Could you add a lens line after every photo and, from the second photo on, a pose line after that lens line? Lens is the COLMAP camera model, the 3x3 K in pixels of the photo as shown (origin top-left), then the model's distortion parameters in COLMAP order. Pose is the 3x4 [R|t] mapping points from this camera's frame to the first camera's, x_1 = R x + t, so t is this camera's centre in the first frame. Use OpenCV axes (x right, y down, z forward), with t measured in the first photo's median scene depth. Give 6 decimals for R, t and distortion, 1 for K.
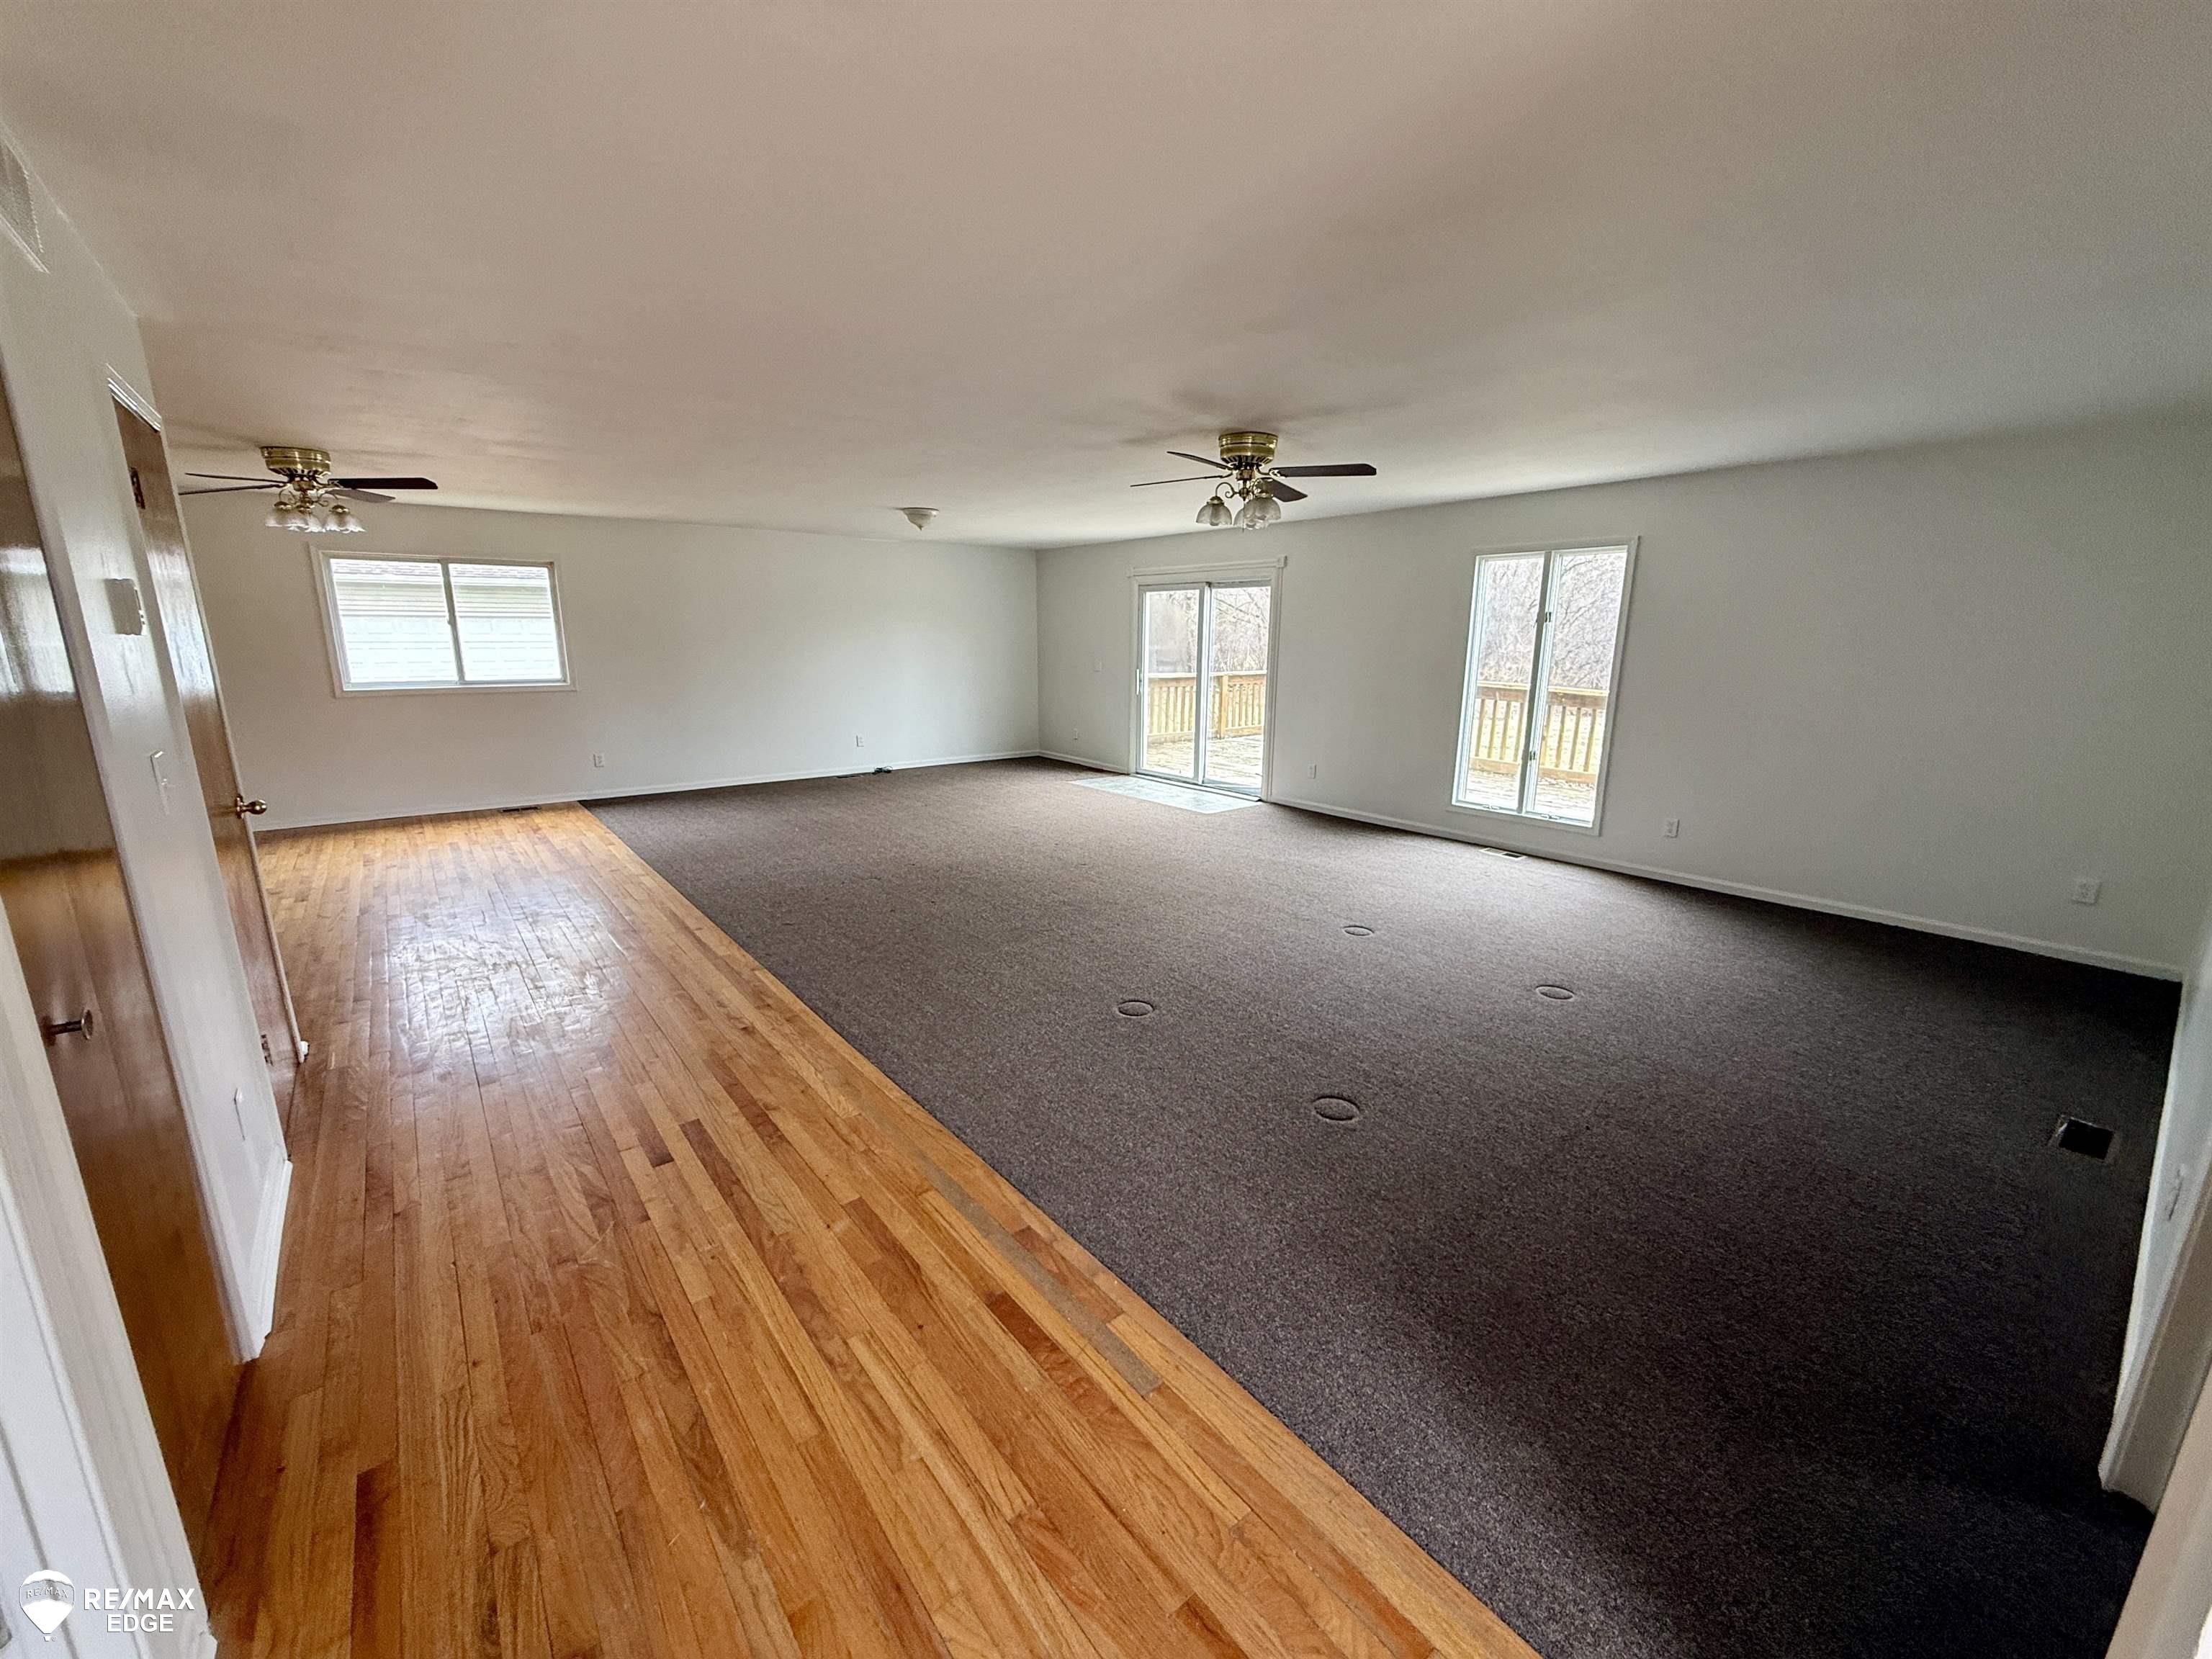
lens RADIAL K [[888.0, 0, 1106.0], [0, 888.0, 829.5], [0, 0, 1]] dist [0.000052, 0.000023]
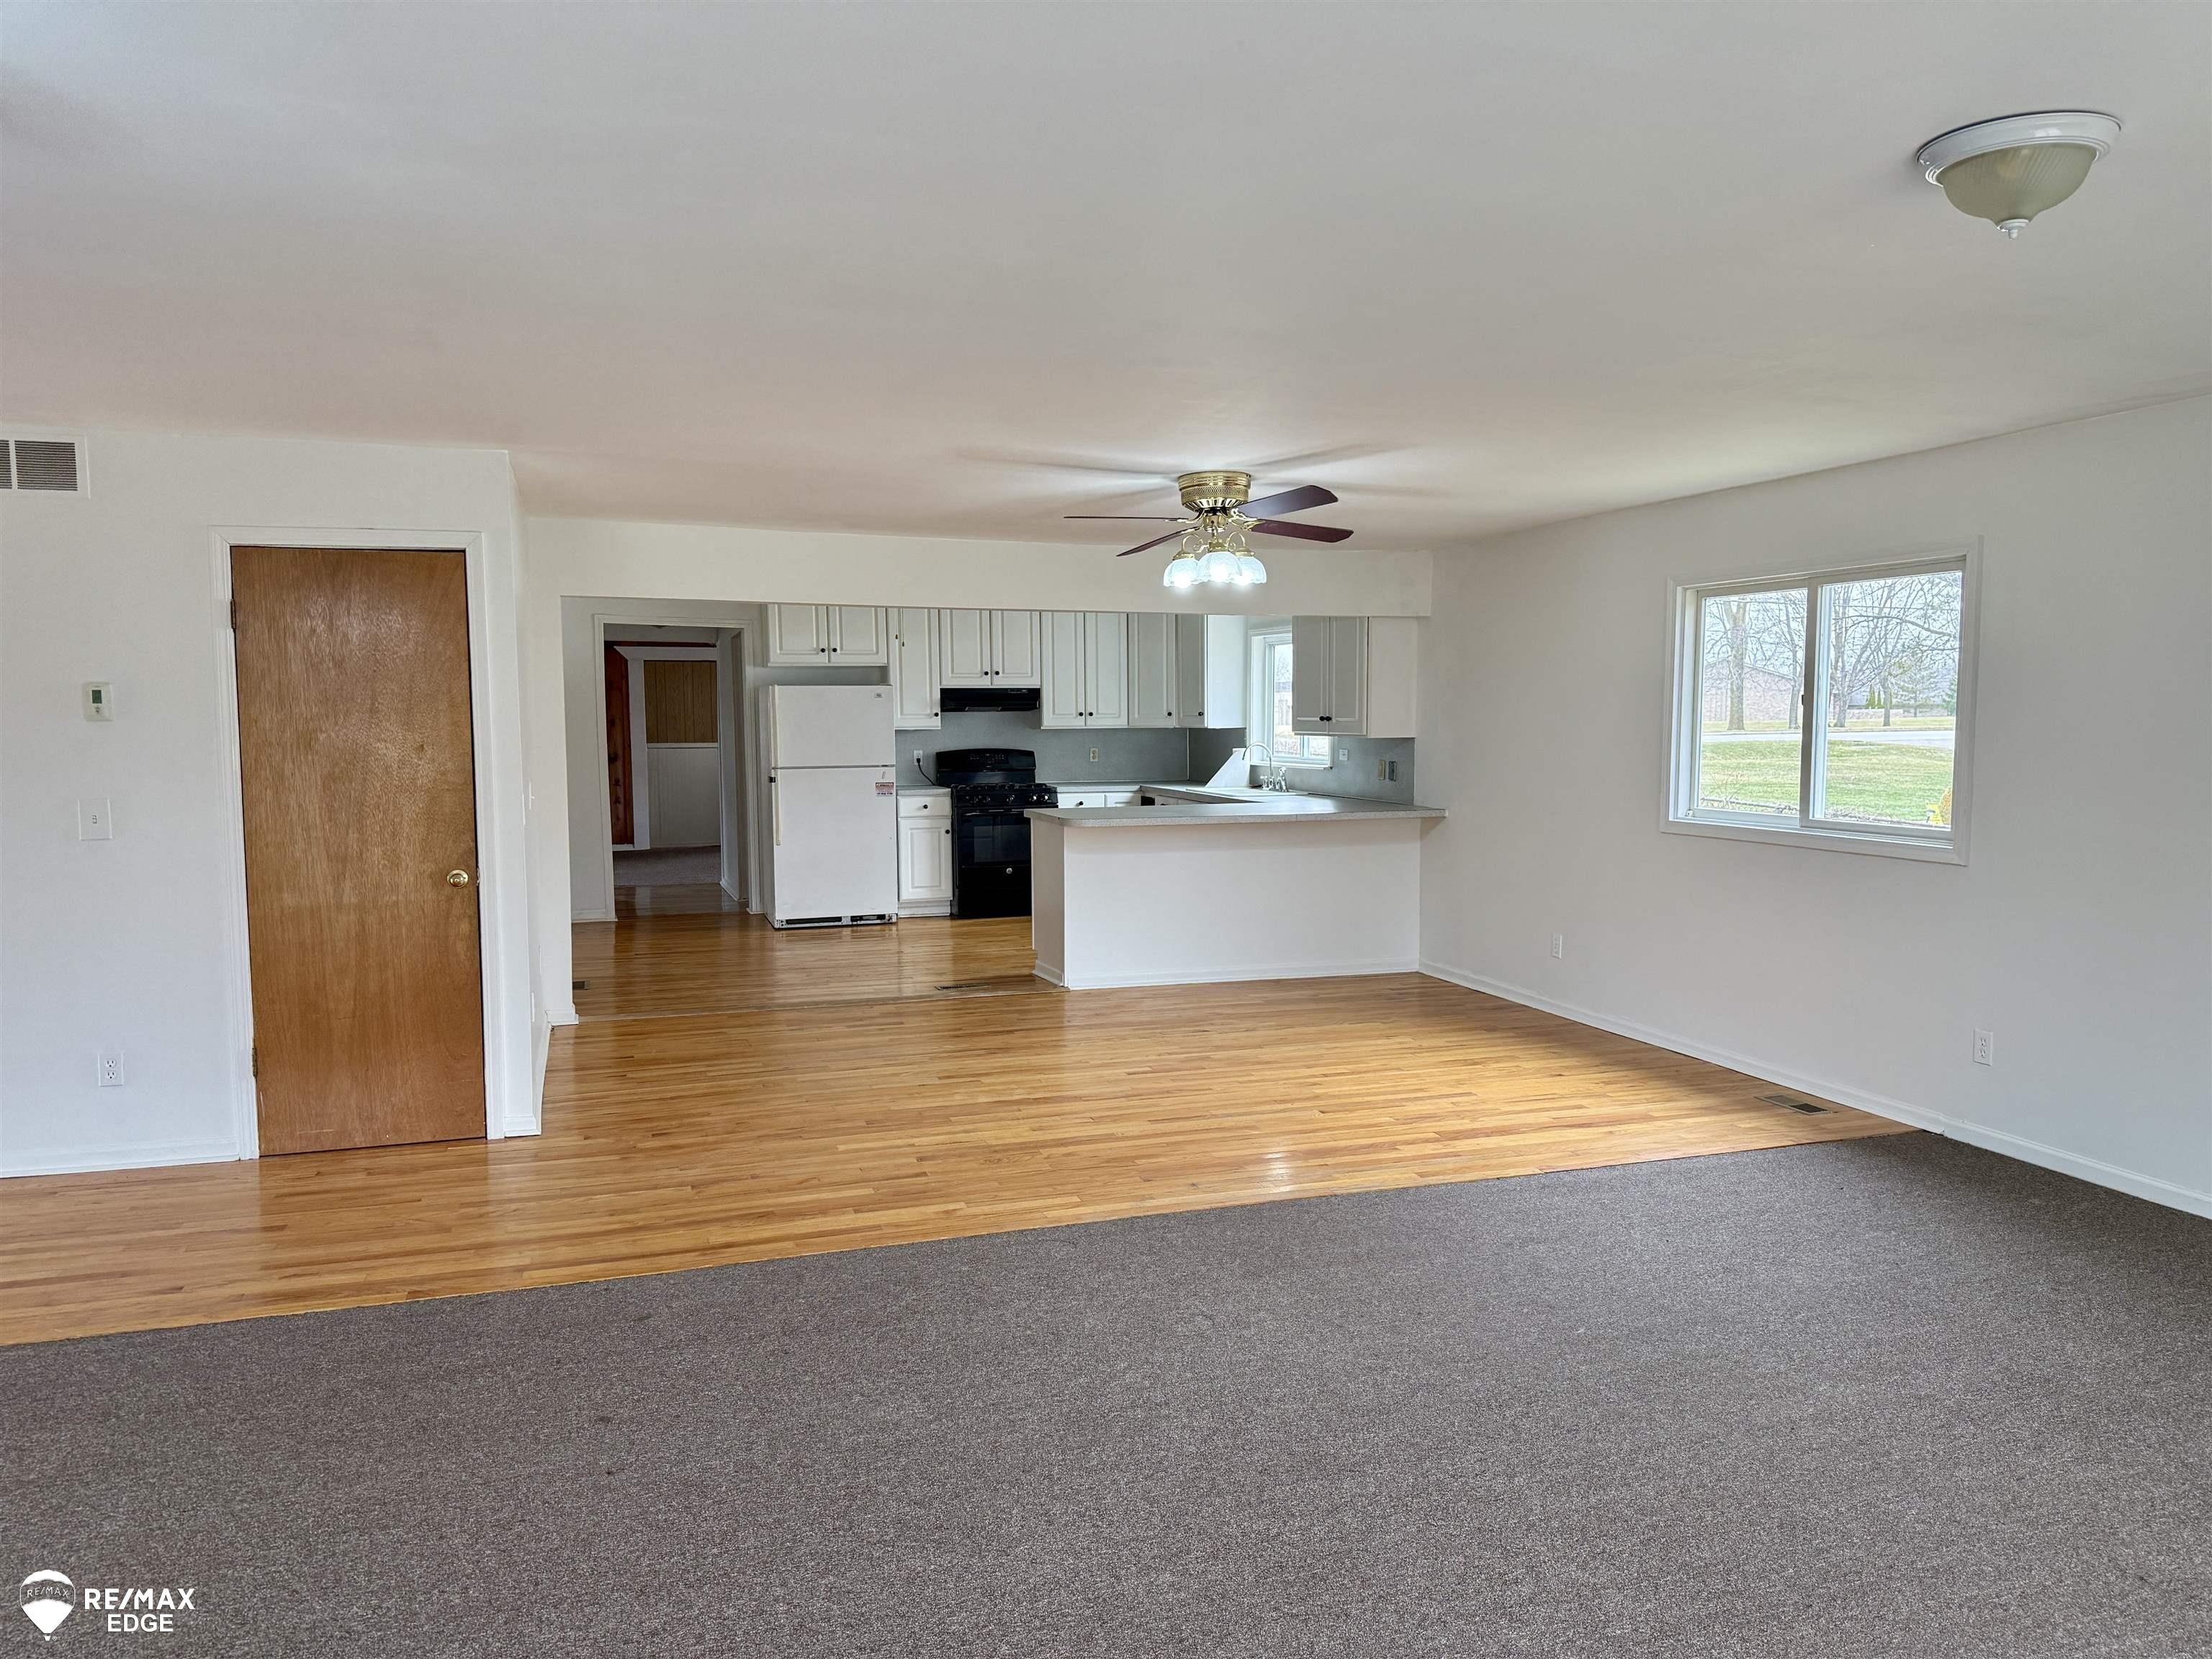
lens RADIAL K [[1483.1, 0, 1106.0], [0, 1483.1, 829.5], [0, 0, 1]] dist [0.003465, -0.040133]
pose [[-0.333624, 0.054898, -0.941106, 0.333469], [-0.203188, 0.970651, 0.128652, -0.341564], [0.920549, 0.234143, -0.312678, 1.620156]]
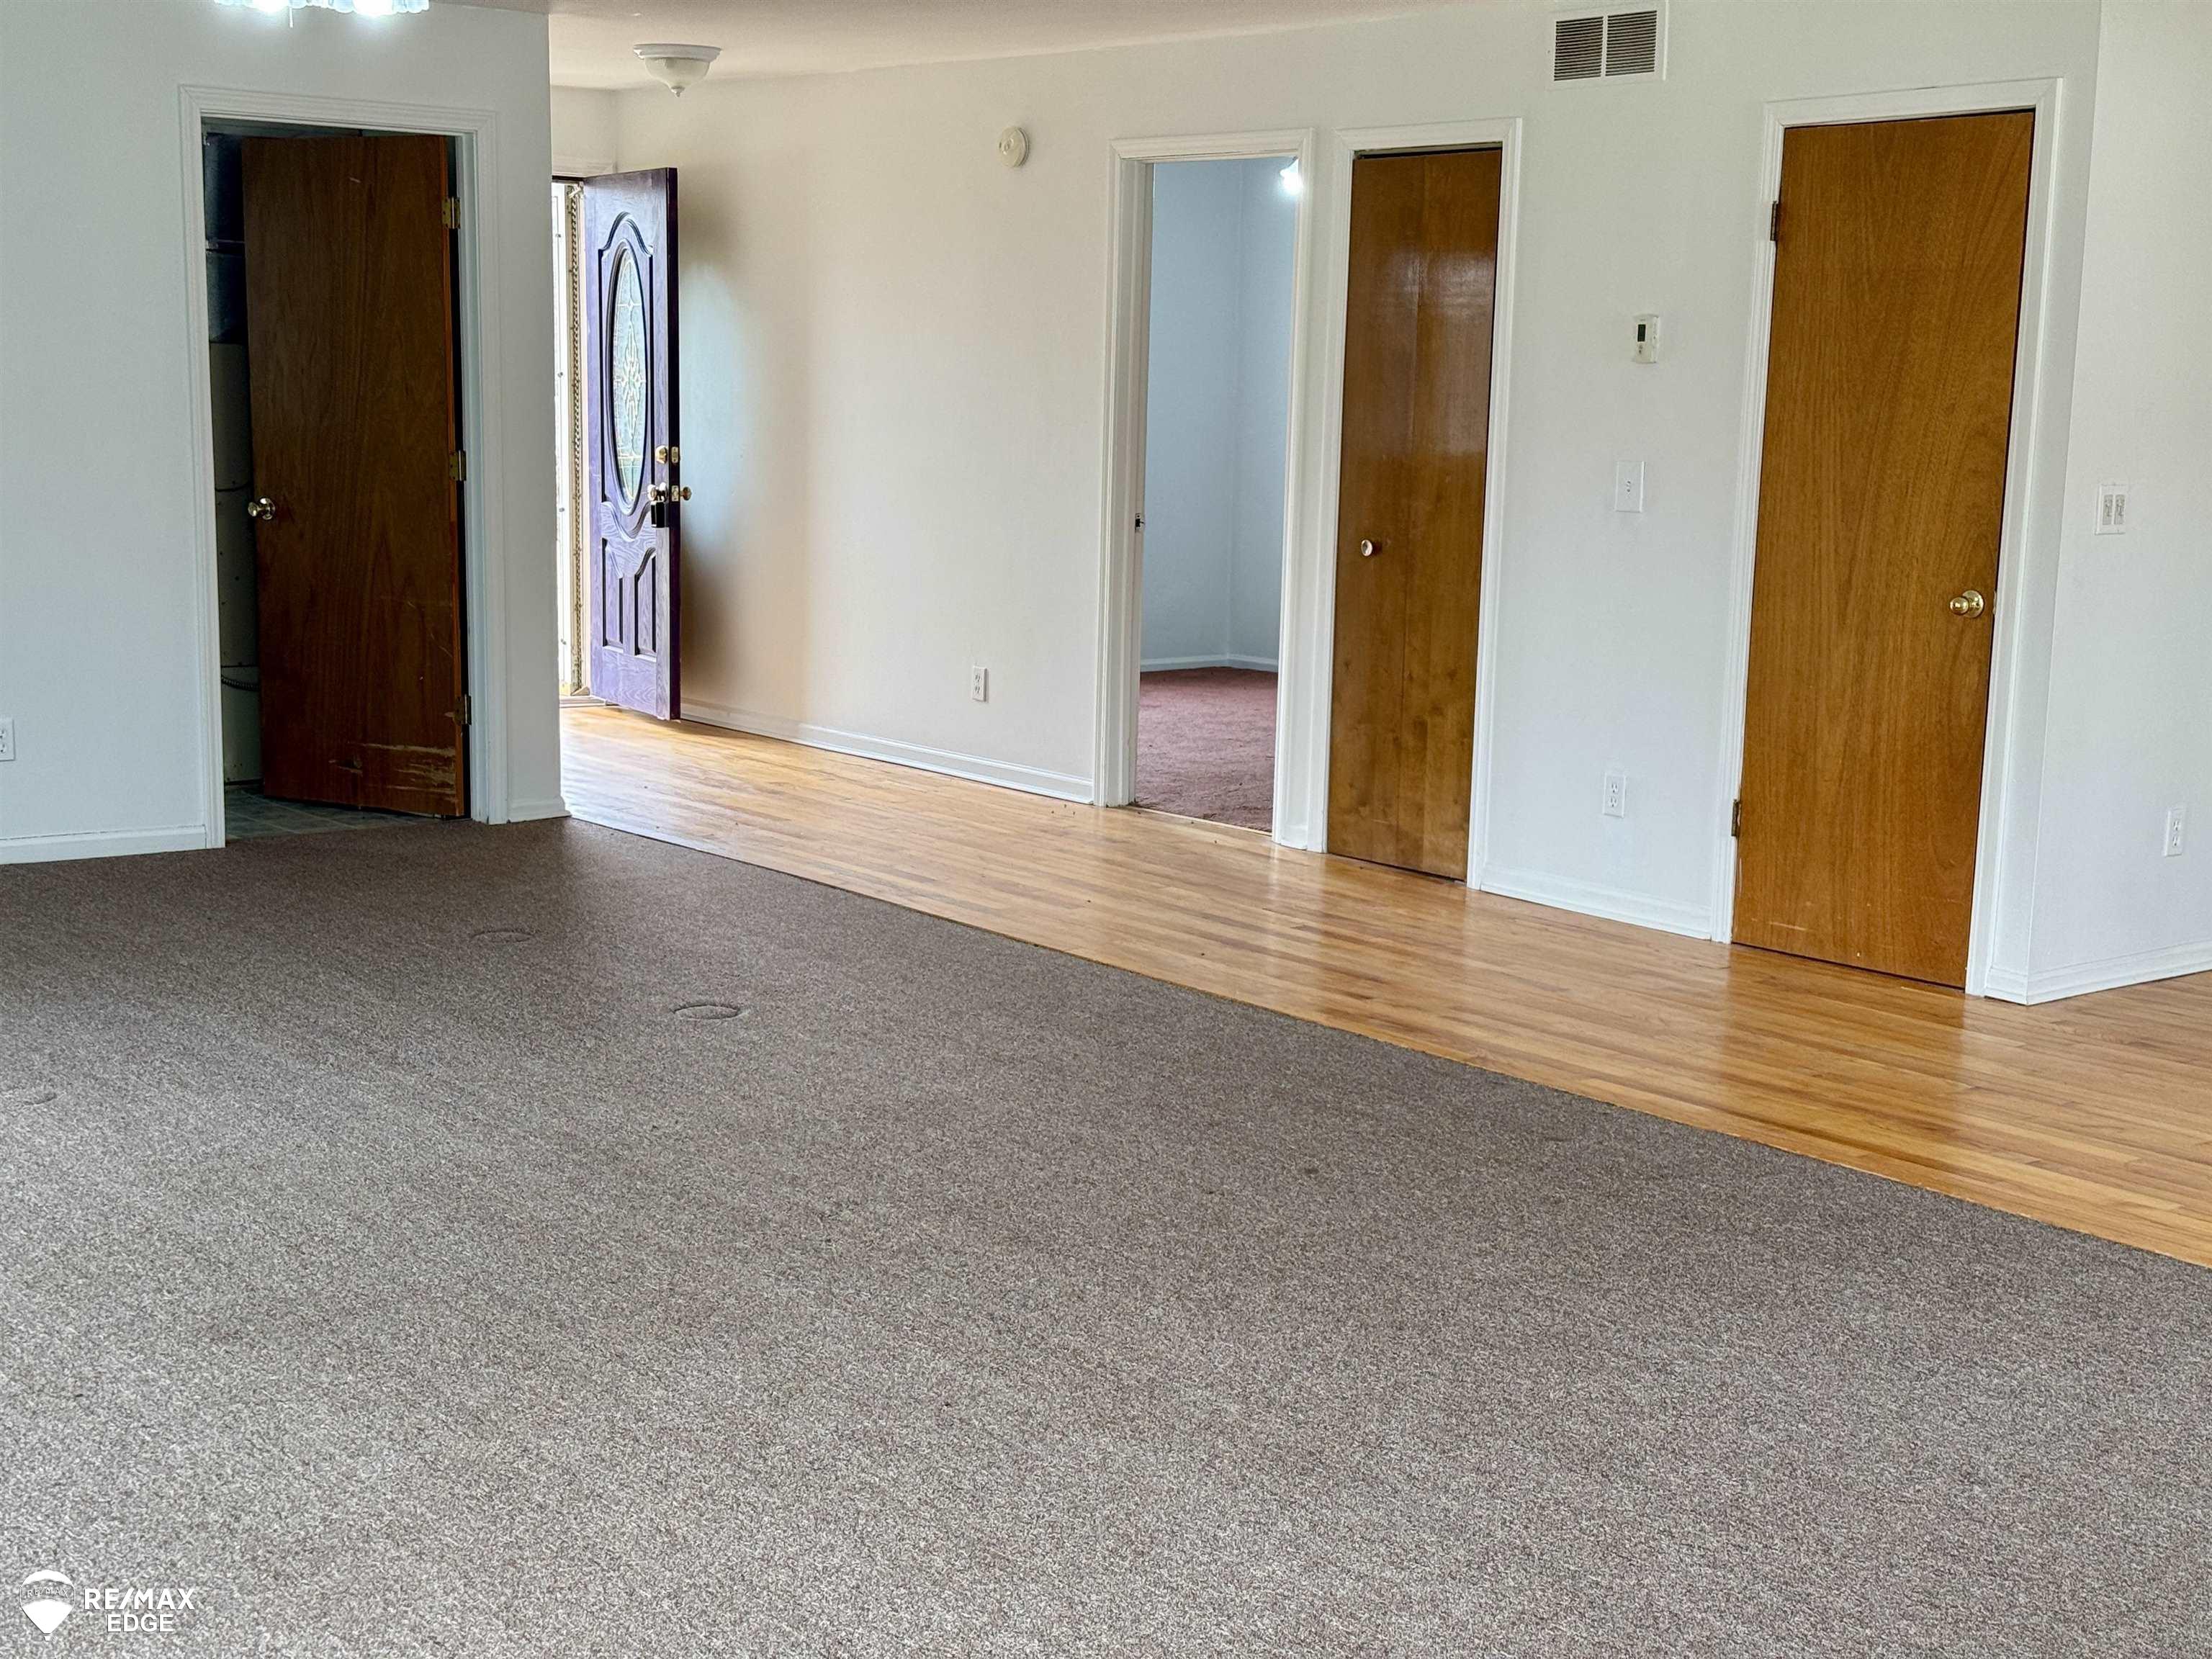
lens RADIAL K [[3008.3, 0, 1106.0], [0, 3008.3, 829.5], [0, 0, 1]] dist [0.044599, 0.021651]
pose [[-0.999459, -0.031799, 0.008420, -0.203503], [-0.026612, 0.932086, 0.361259, -0.528411], [-0.019336, 0.360840, -0.932427, 2.438432]]
